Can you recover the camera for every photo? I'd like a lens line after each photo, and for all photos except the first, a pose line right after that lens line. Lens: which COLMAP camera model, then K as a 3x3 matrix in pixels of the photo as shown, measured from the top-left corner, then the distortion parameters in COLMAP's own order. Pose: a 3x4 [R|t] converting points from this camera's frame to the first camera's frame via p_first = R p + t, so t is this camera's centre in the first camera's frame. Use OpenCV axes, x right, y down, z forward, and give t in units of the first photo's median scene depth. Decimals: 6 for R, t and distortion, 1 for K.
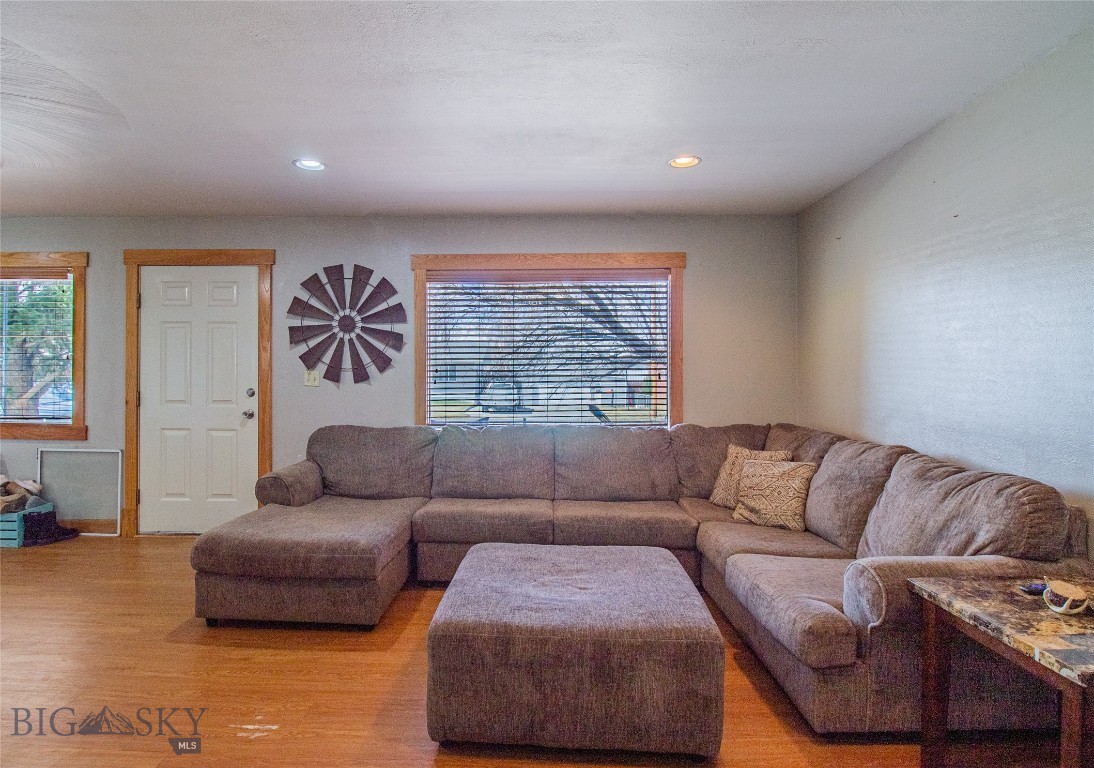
lens RADIAL K [[581.8, 0, 548.6], [0, 581.8, 373.6], [0, 0, 1]] dist [0.001486, -0.000203]
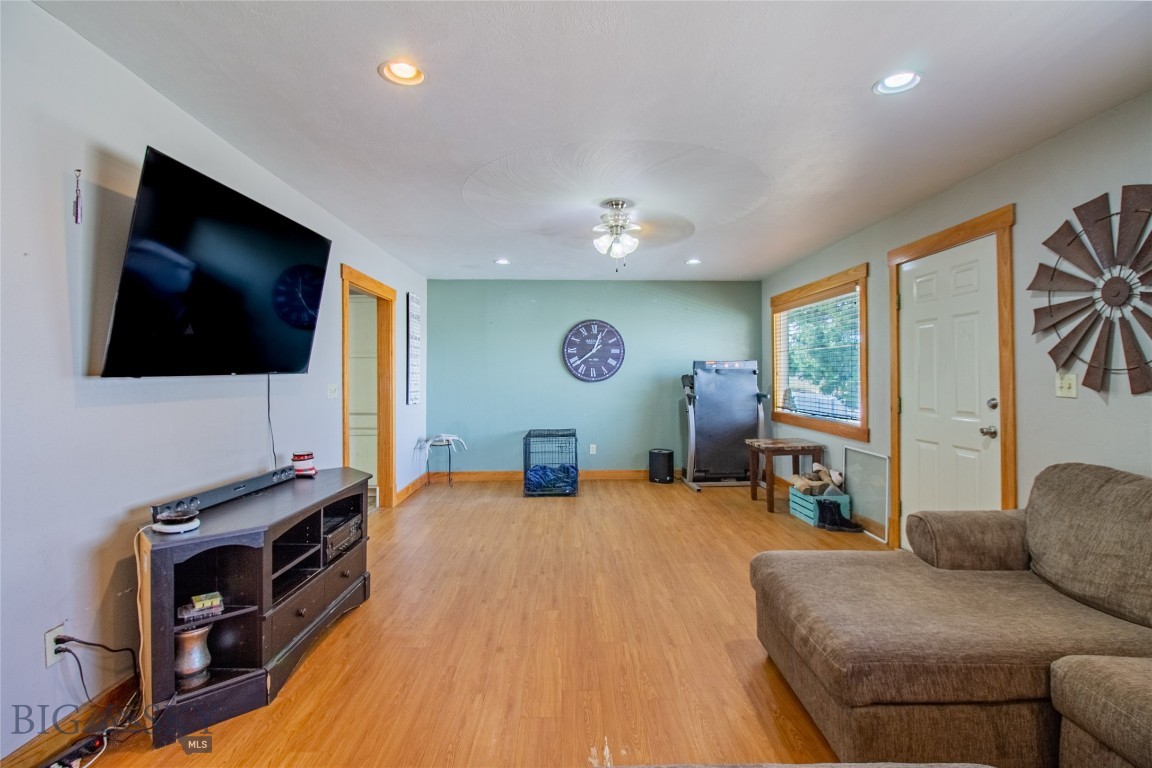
lens RADIAL K [[550.4, 0, 562.9], [0, 550.4, 368.4], [0, 0, 1]] dist [0.007777, -0.008748]
pose [[0.026222, -0.021915, -0.999416, 0.185081], [-0.001473, 0.999758, -0.021961, 0.003821], [0.999655, 0.002048, 0.026184, 0.431056]]
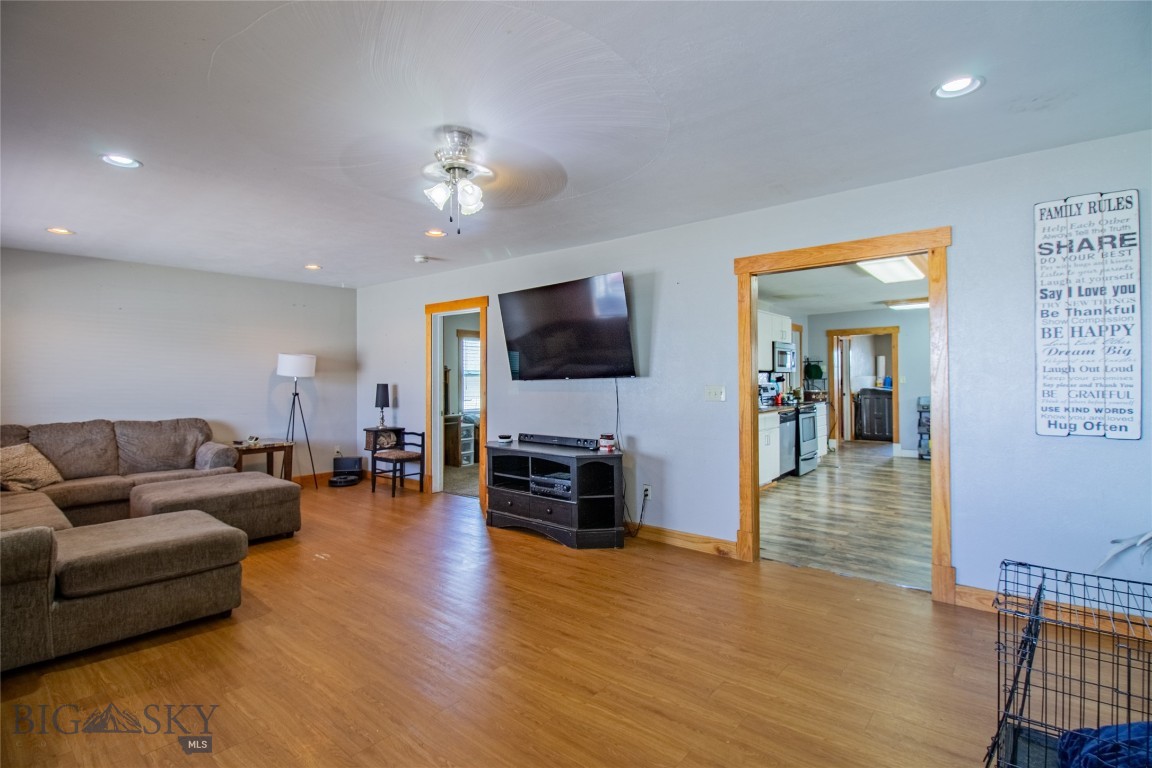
lens RADIAL K [[550.4, 0, 588.2], [0, 550.4, 374.0], [0, 0, 1]] dist [0.007777, -0.008748]
pose [[-0.782667, 0.004325, 0.622426, -1.158911], [0.001924, 0.999988, -0.004529, -0.007213], [-0.622438, -0.002347, -0.782666, 0.924320]]
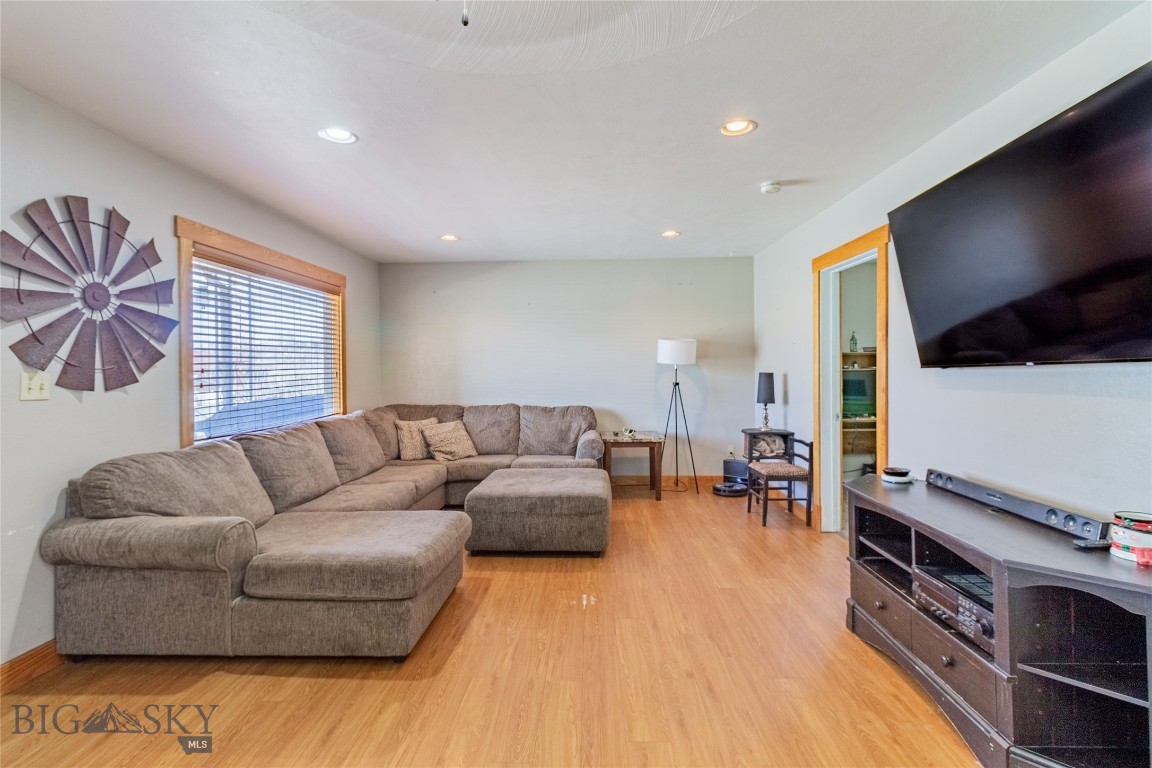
lens RADIAL K [[550.4, 0, 566.5], [0, 550.4, 373.0], [0, 0, 1]] dist [0.007777, -0.008748]
pose [[0.008209, -0.011081, 0.999905, -0.929032], [0.011018, 0.999879, 0.010990, -0.004540], [-0.999906, 0.010927, 0.008330, 0.490258]]
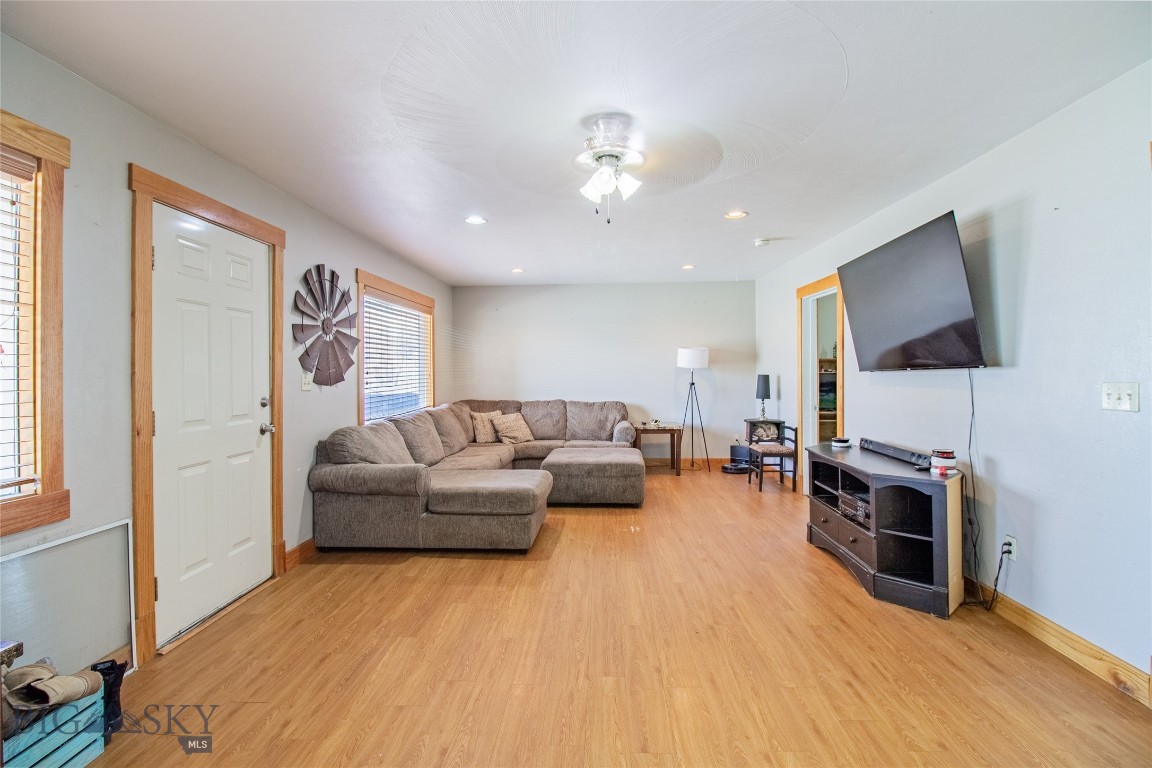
lens RADIAL K [[550.4, 0, 570.6], [0, 550.4, 374.2], [0, 0, 1]] dist [0.007777, -0.008748]
pose [[0.022340, -0.009544, 0.999705, -1.266983], [0.010048, 0.999906, 0.009321, -0.008529], [-0.999700, 0.009836, 0.022434, 0.566730]]
